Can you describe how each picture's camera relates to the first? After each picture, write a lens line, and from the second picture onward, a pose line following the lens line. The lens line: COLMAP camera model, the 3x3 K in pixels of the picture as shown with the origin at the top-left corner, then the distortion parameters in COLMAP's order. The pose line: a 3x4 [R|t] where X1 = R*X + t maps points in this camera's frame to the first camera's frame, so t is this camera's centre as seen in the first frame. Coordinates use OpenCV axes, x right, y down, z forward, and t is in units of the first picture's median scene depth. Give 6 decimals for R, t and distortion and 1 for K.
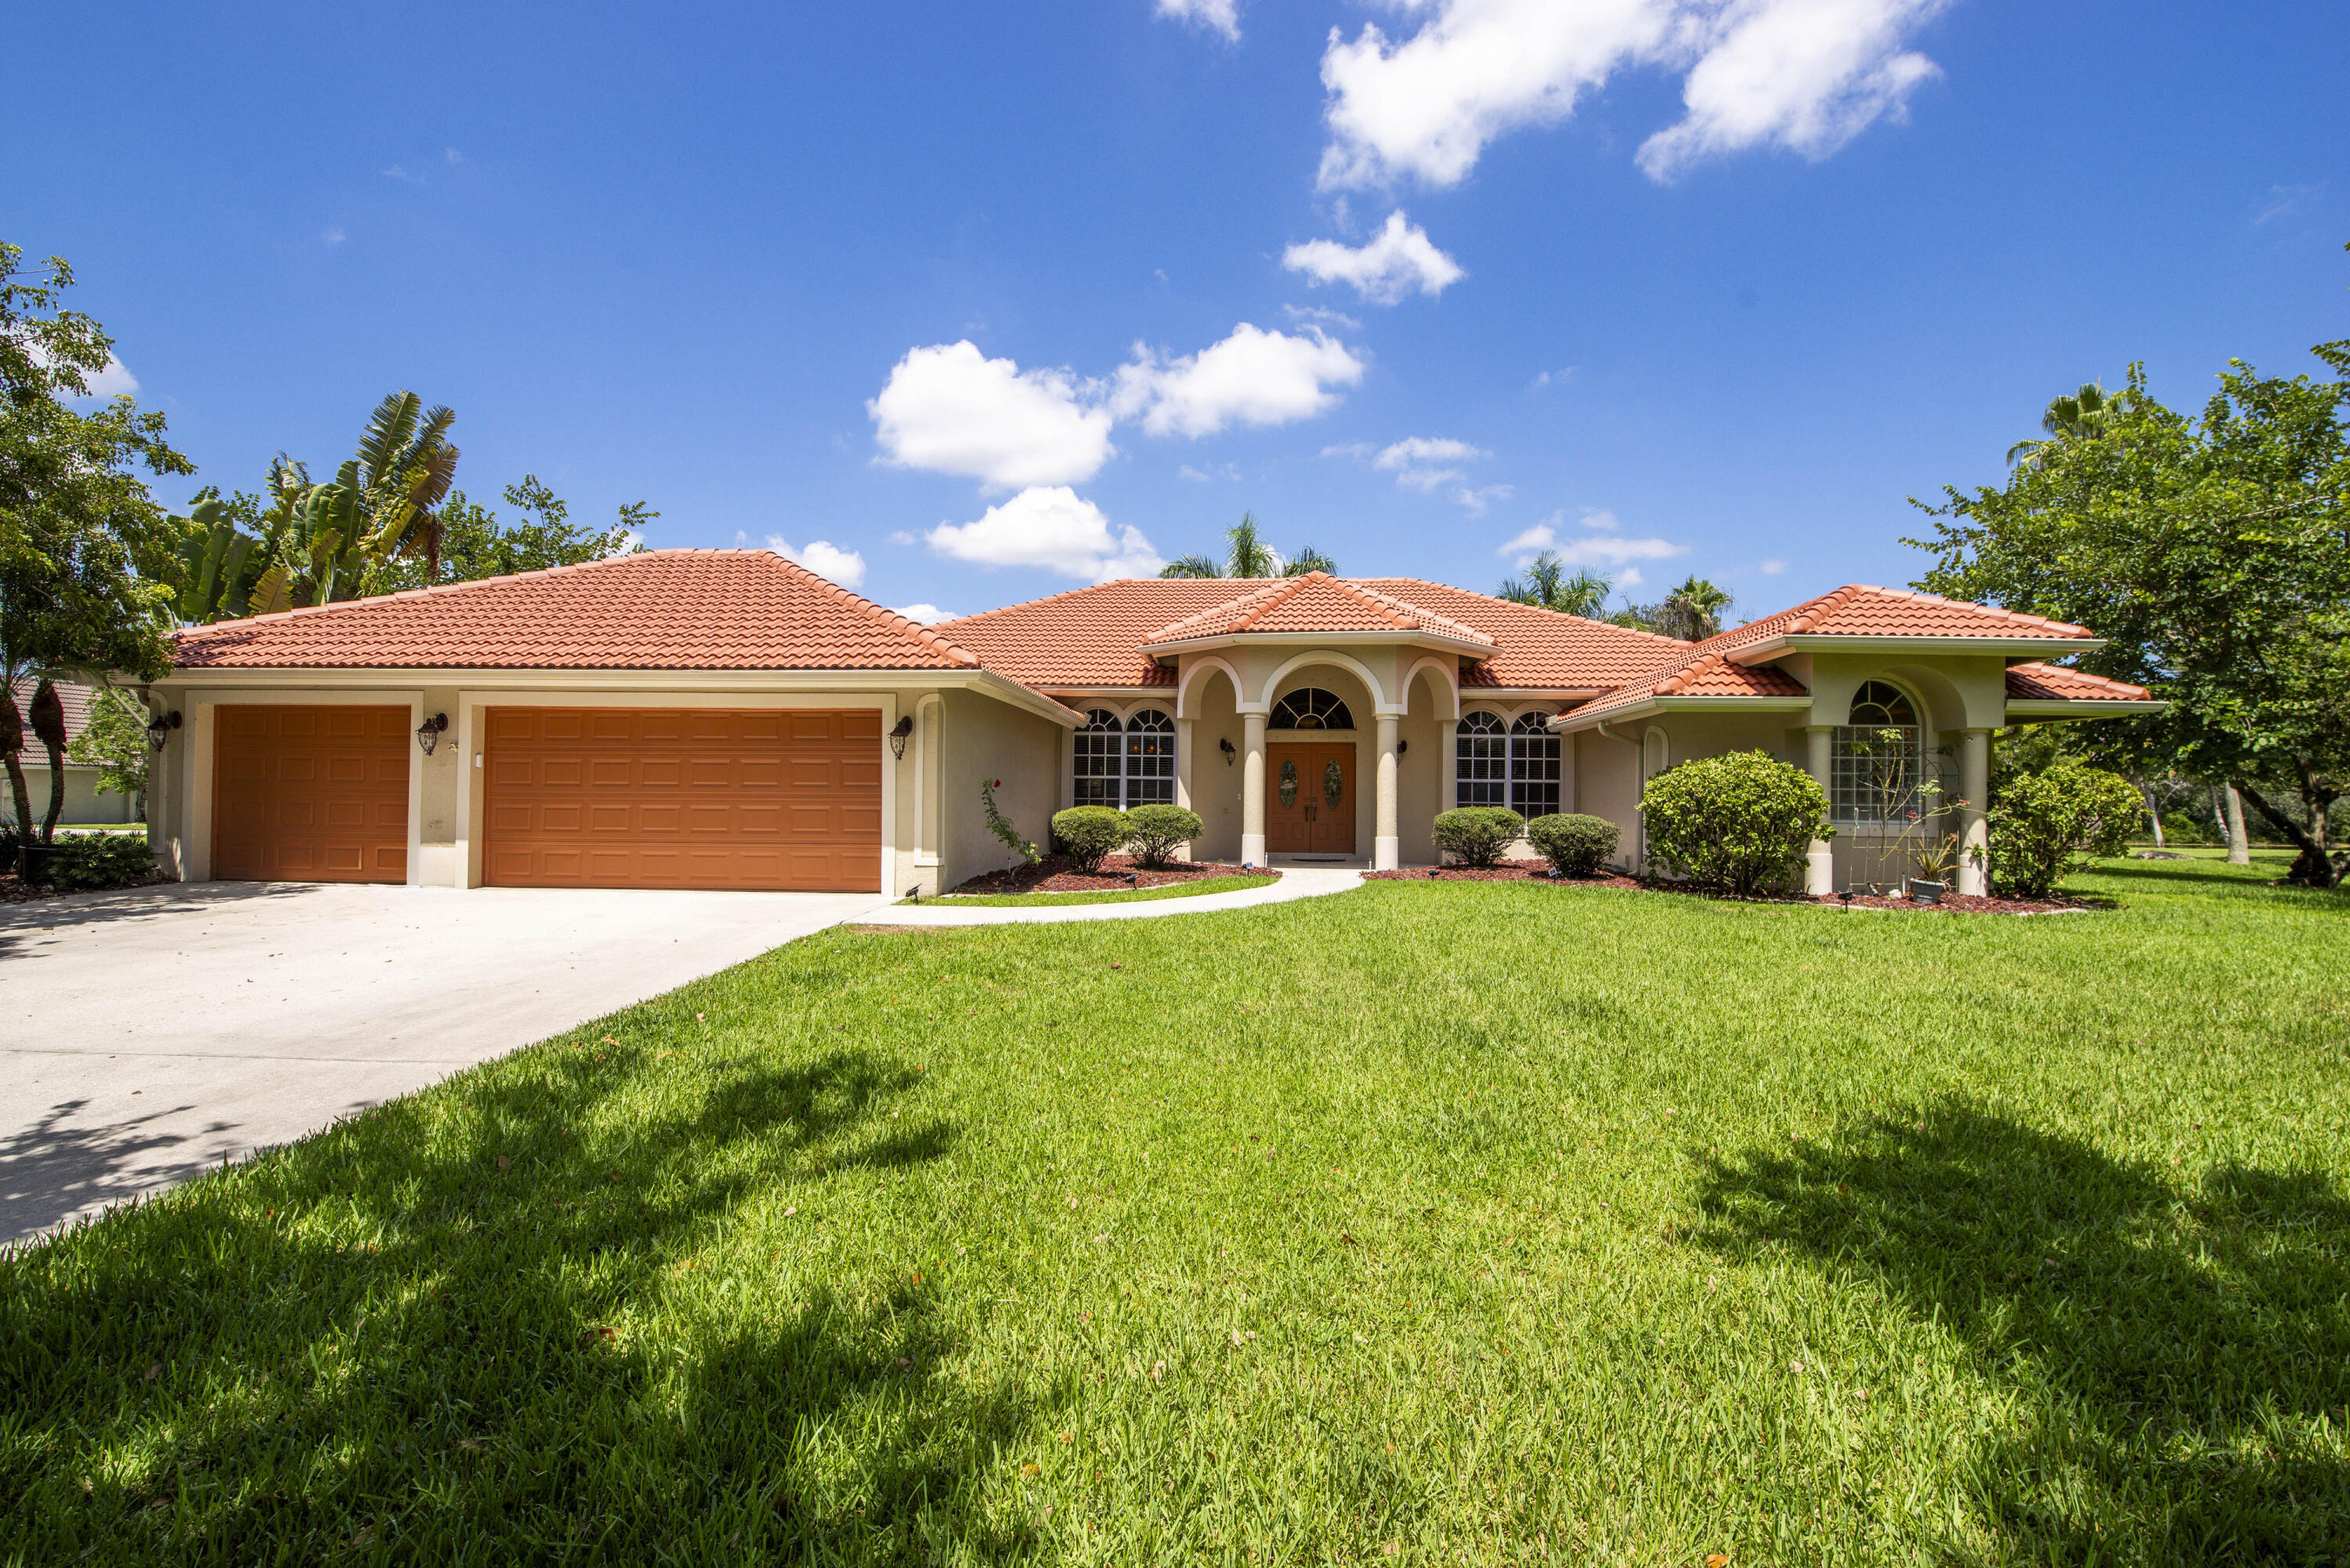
lens RADIAL K [[1017.7, 0, 1170.2], [0, 1017.7, 787.8], [0, 0, 1]] dist [-0.027567, -0.000757]
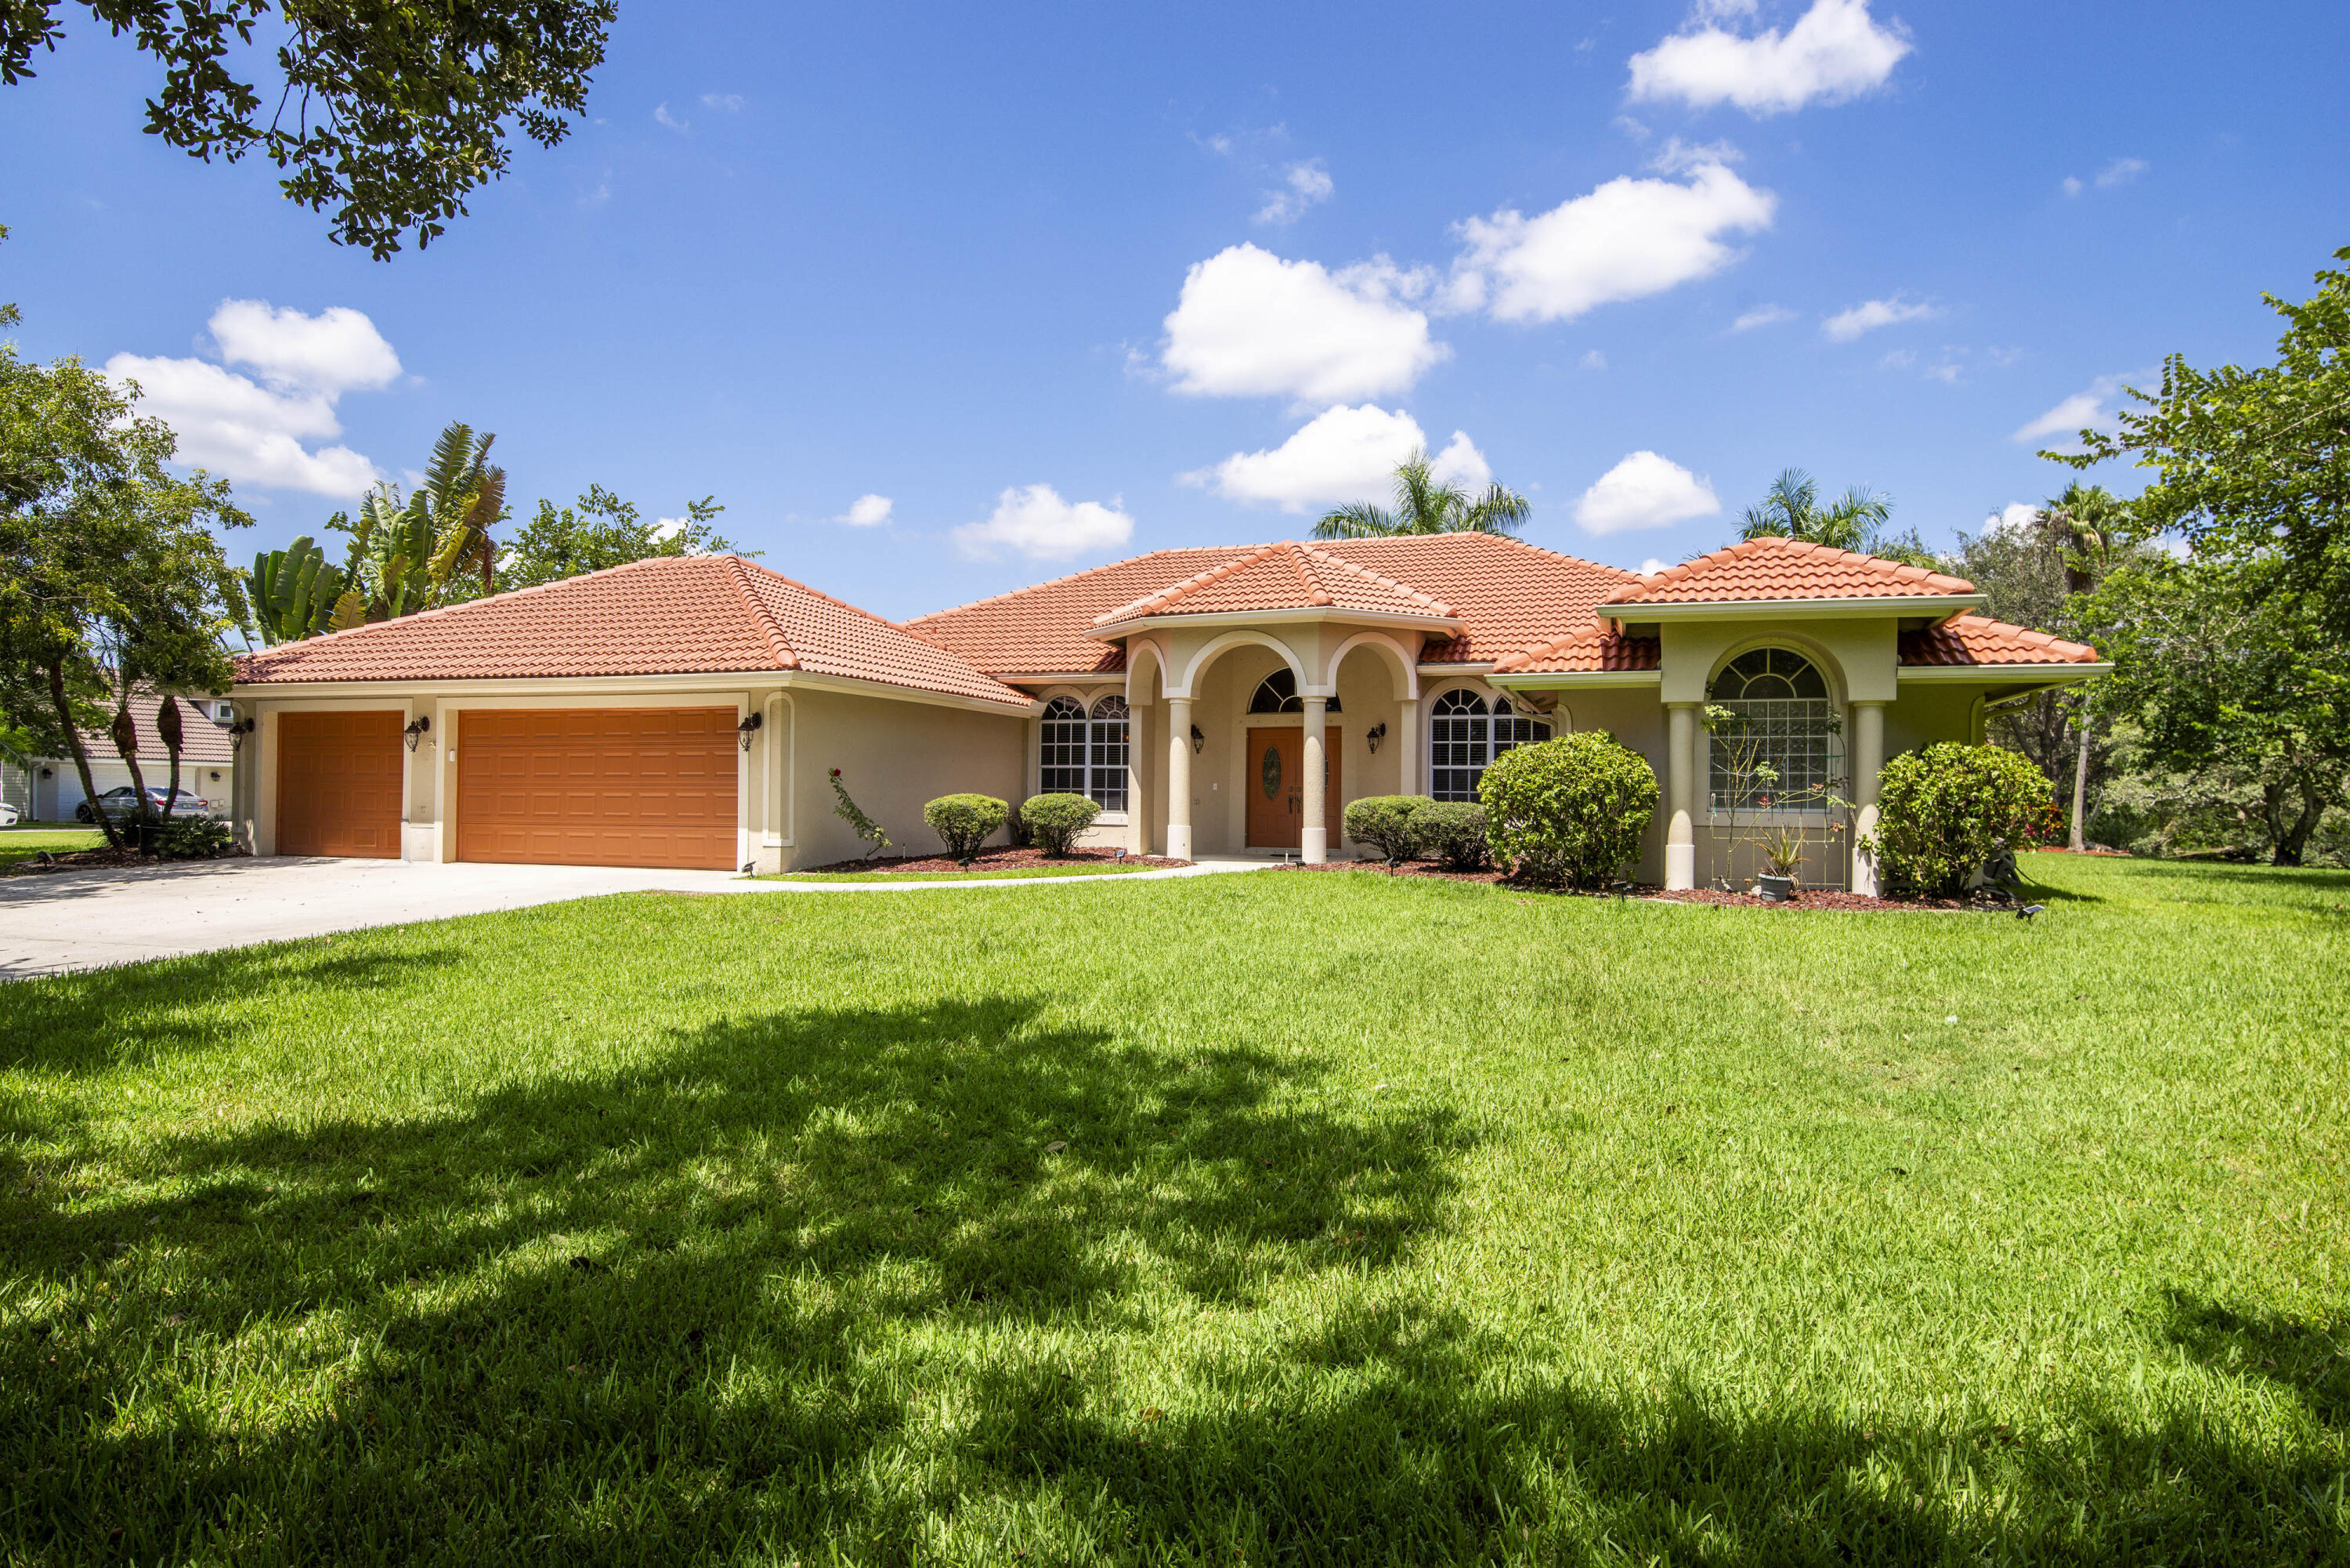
lens RADIAL K [[1279.0, 0, 1180.4], [0, 1279.0, 784.1], [0, 0, 1]] dist [-0.004914, -0.001654]
pose [[0.962882, -0.003490, -0.269900, 0.422009], [0.004460, 0.999986, 0.002980, 0.004628], [0.269886, -0.004073, 0.962884, -0.172376]]
